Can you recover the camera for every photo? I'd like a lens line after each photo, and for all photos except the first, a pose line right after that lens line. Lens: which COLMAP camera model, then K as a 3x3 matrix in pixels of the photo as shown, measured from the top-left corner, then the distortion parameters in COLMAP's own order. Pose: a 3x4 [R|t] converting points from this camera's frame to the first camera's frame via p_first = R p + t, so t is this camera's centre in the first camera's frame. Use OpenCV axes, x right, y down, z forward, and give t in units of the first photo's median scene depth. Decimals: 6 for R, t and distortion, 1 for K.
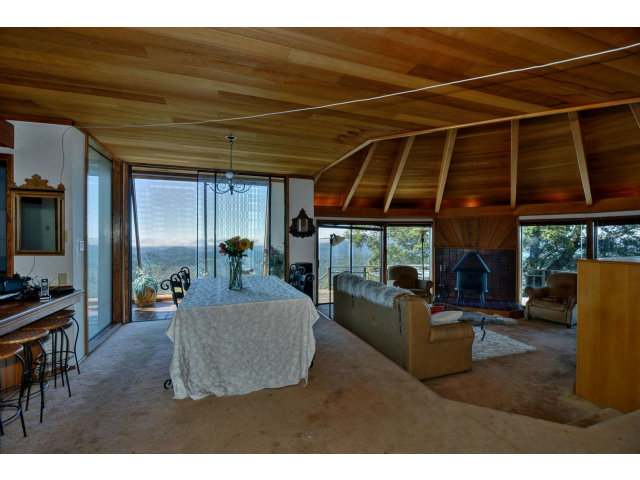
lens RADIAL K [[292.1, 0, 316.9], [0, 292.1, 239.6], [0, 0, 1]] dist [-0.009976, -0.002051]
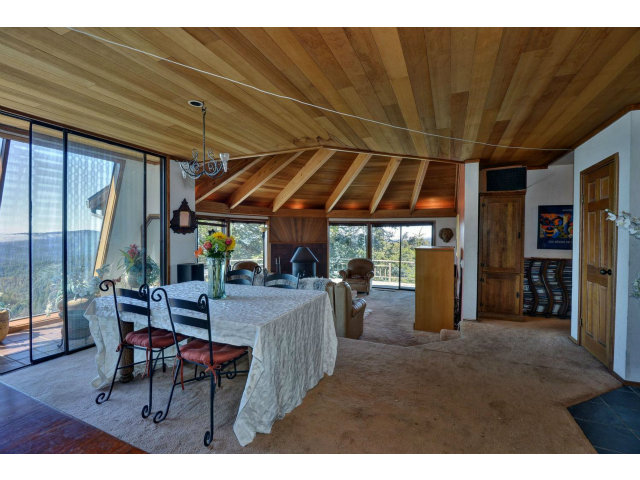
lens RADIAL K [[292.1, 0, 319.9], [0, 292.1, 241.5], [0, 0, 1]] dist [-0.009976, -0.002051]
pose [[0.680751, -0.015325, 0.732355, -0.312071], [0.000213, 0.999785, 0.020722, -0.001954], [-0.732515, -0.013951, 0.680608, 0.116411]]
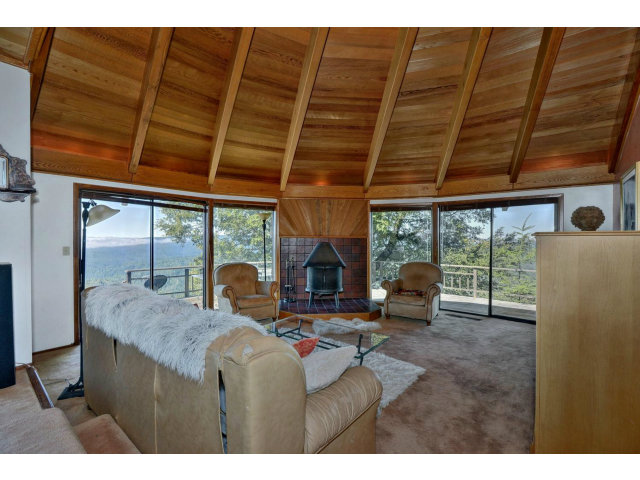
lens RADIAL K [[292.1, 0, 321.1], [0, 292.1, 241.6], [0, 0, 1]] dist [-0.009976, -0.002051]
pose [[0.846780, -0.007779, 0.531886, 0.101444], [0.003440, 0.999952, 0.009148, 0.035586], [-0.531932, -0.005916, 0.846767, 0.330159]]
